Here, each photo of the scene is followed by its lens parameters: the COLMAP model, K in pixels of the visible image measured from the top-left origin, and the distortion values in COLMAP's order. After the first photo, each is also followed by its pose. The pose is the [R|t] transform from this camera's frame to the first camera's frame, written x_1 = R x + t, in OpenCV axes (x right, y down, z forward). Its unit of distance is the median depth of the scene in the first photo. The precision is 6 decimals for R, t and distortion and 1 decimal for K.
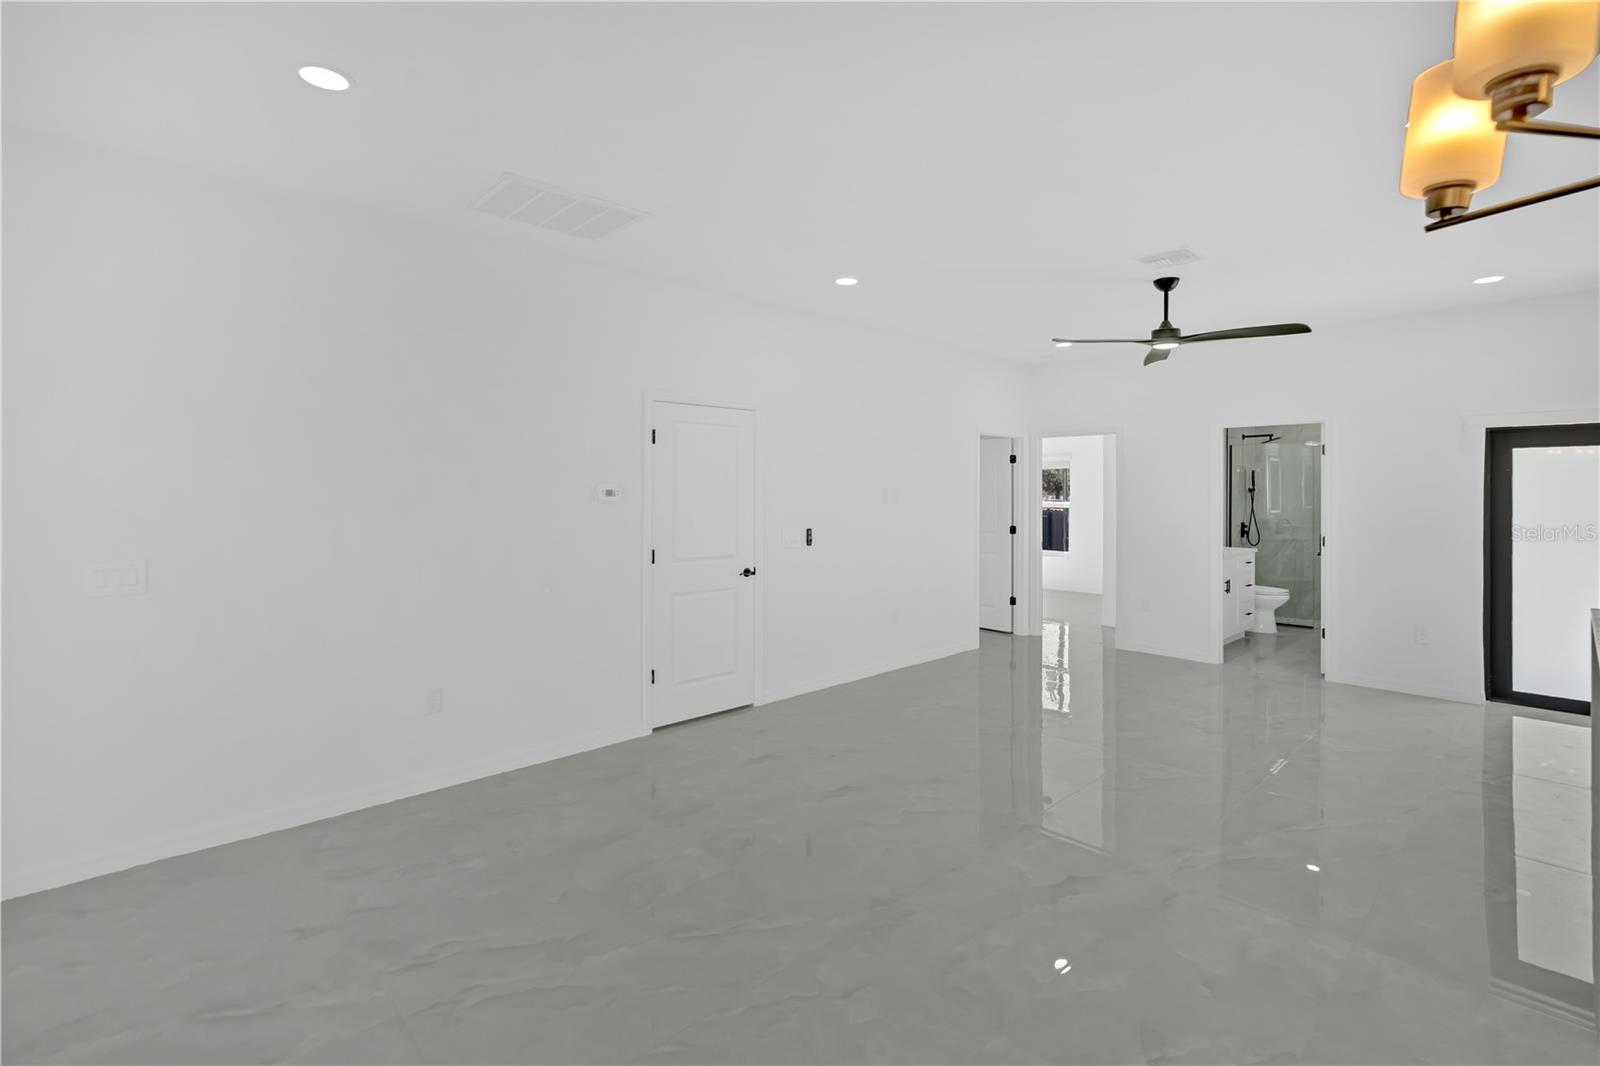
lens RADIAL K [[733.7, 0, 794.5], [0, 733.7, 490.7], [0, 0, 1]] dist [-0.001544, -0.000052]
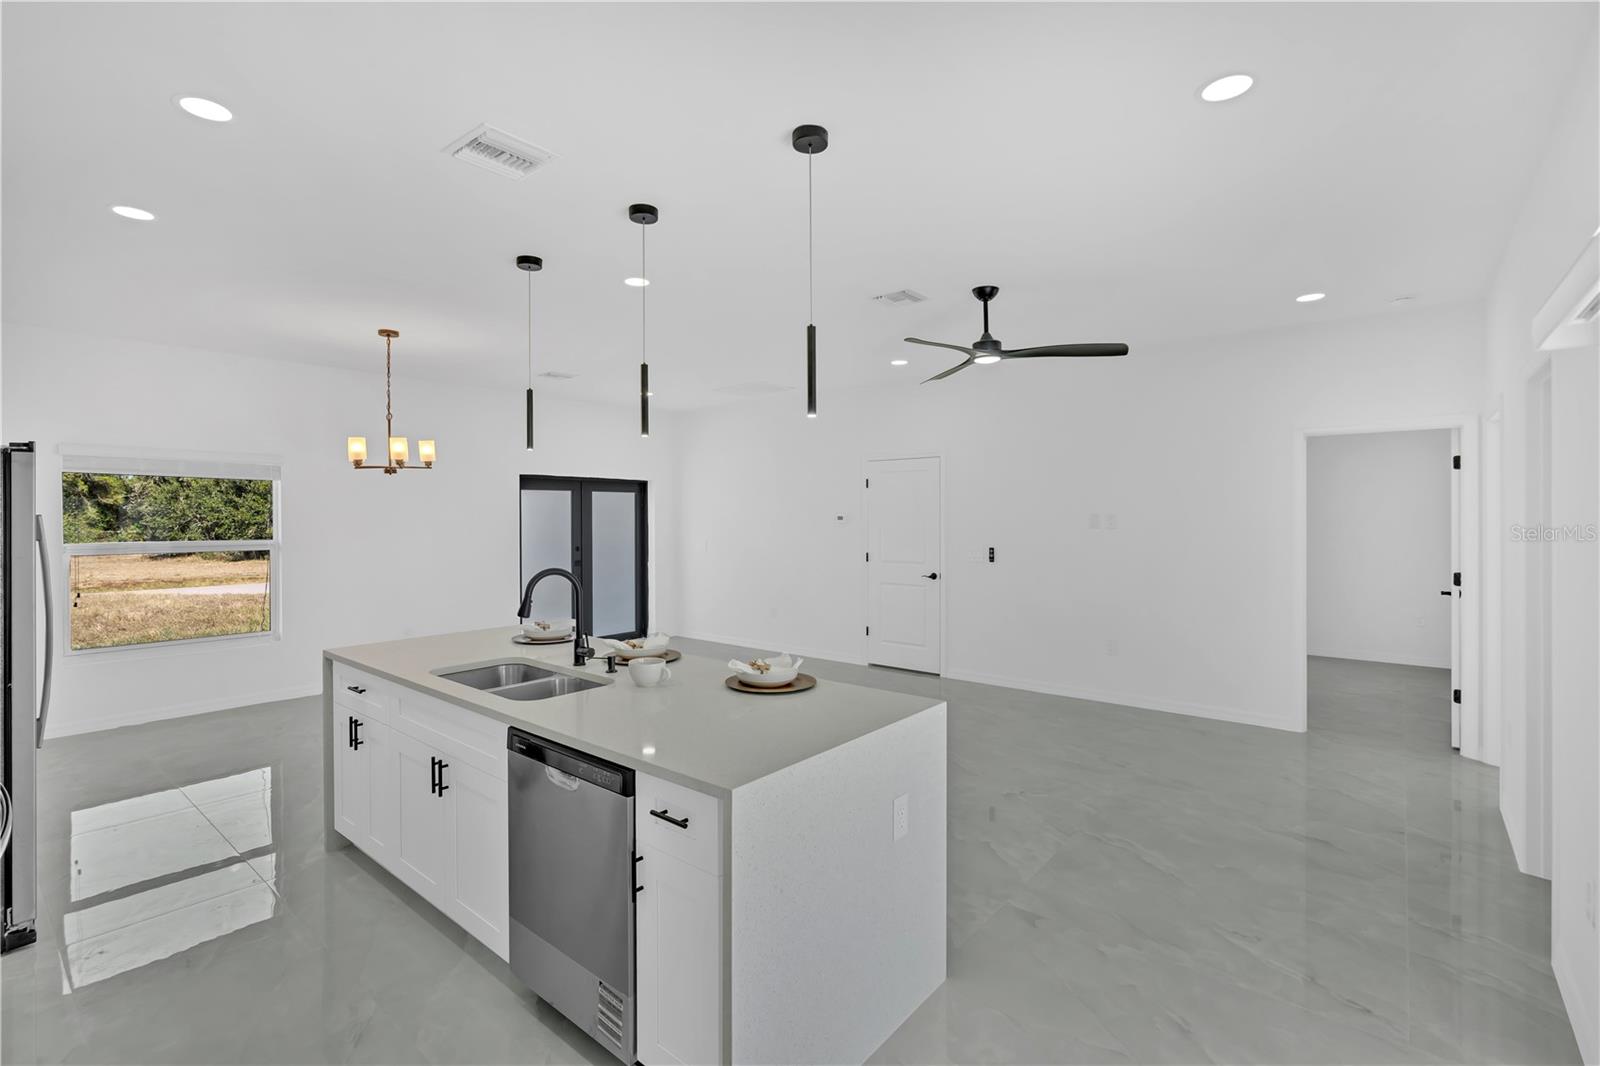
lens RADIAL K [[733.7, 0, 782.5], [0, 733.7, 518.8], [0, 0, 1]] dist [-0.001544, -0.000052]
pose [[0.096254, 0.003042, -0.995352, 1.247179], [0.002828, 0.999990, 0.003329, -0.001100], [0.995353, -0.003135, 0.096244, 0.577453]]
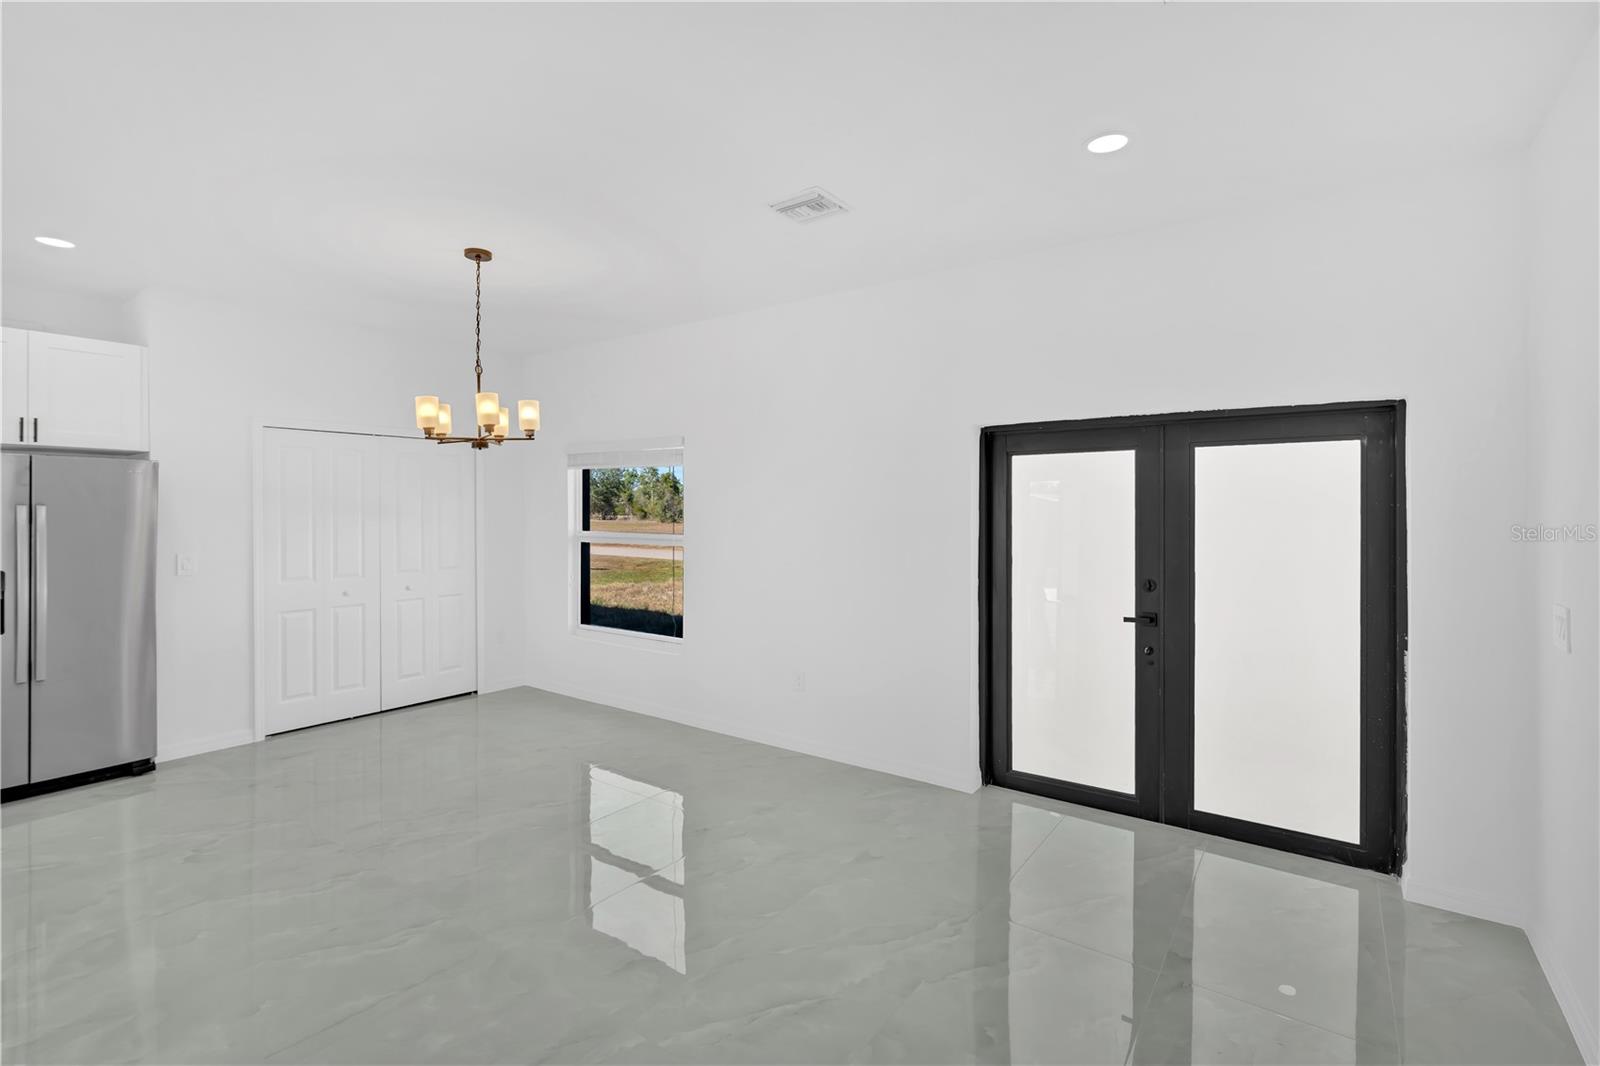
lens RADIAL K [[733.7, 0, 785.8], [0, 733.7, 518.2], [0, 0, 1]] dist [-0.001544, -0.000052]
pose [[-0.984522, -0.000330, -0.175261, 0.019234], [-0.002215, 0.999942, 0.010559, 0.000079], [0.175247, 0.010784, -0.984465, 0.904767]]
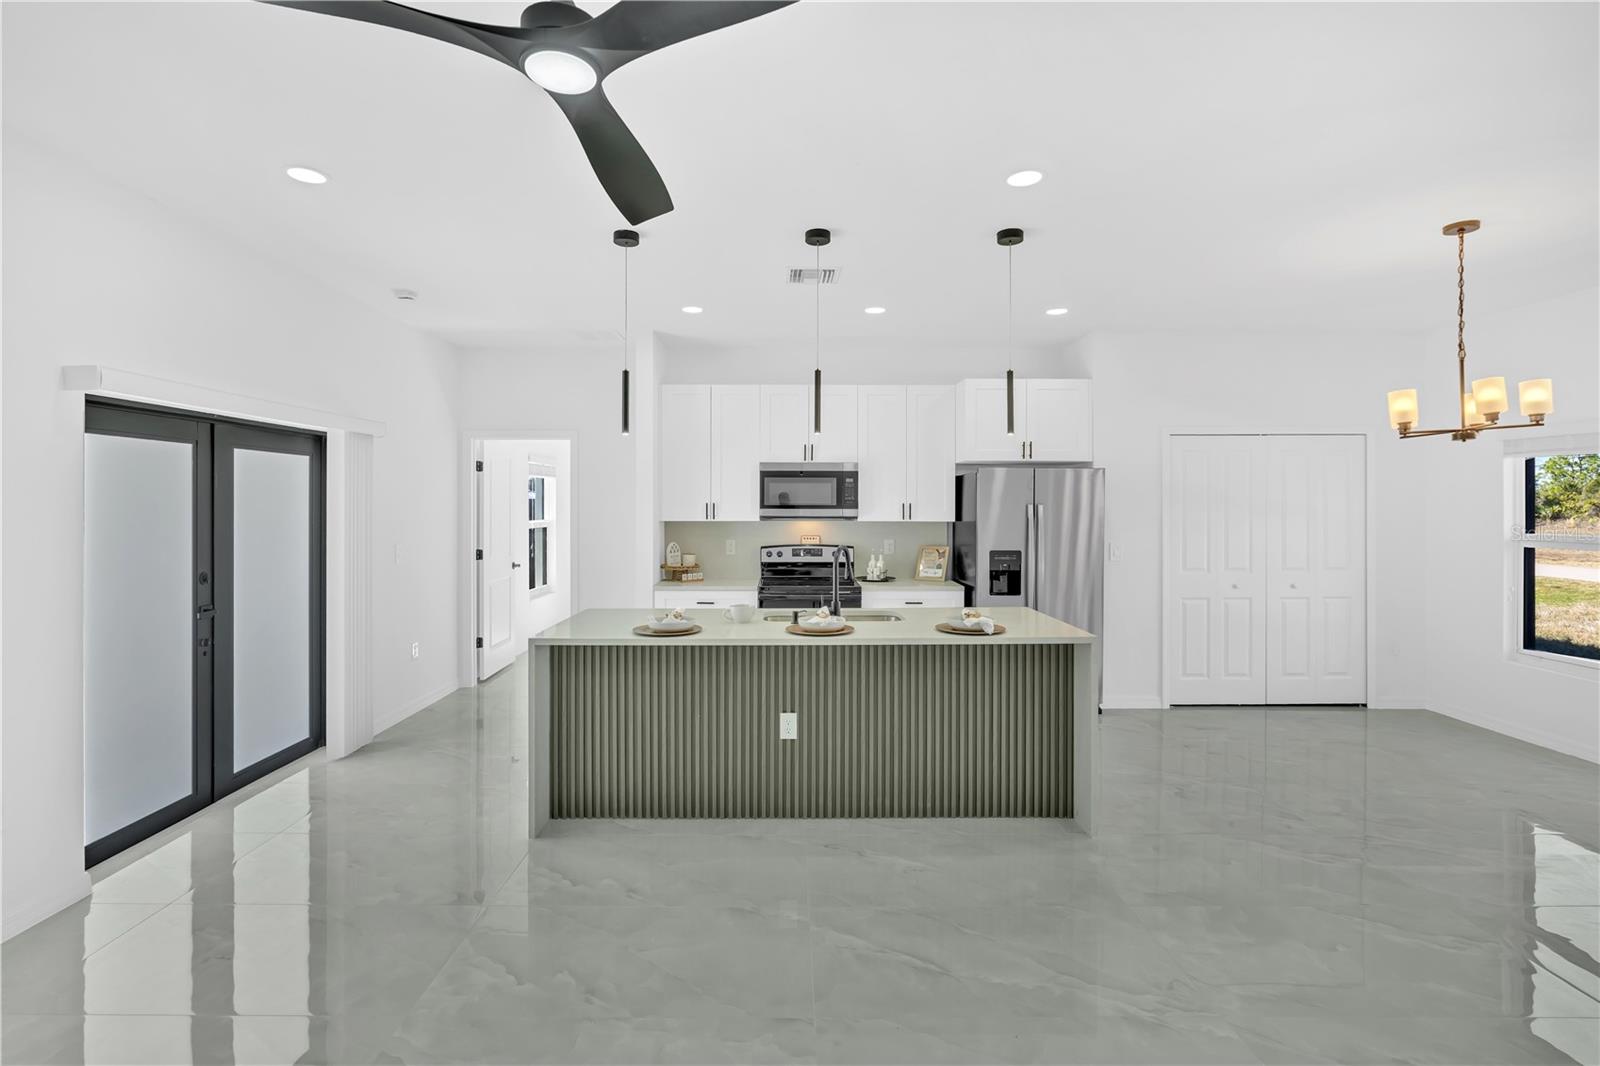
lens RADIAL K [[733.7, 0, 801.5], [0, 733.7, 514.7], [0, 0, 1]] dist [-0.001544, -0.000052]
pose [[-0.732306, -0.009185, 0.680913, 0.174671], [-0.002351, 0.999937, 0.010959, 0.000588], [-0.680971, 0.006425, -0.732282, 1.022663]]
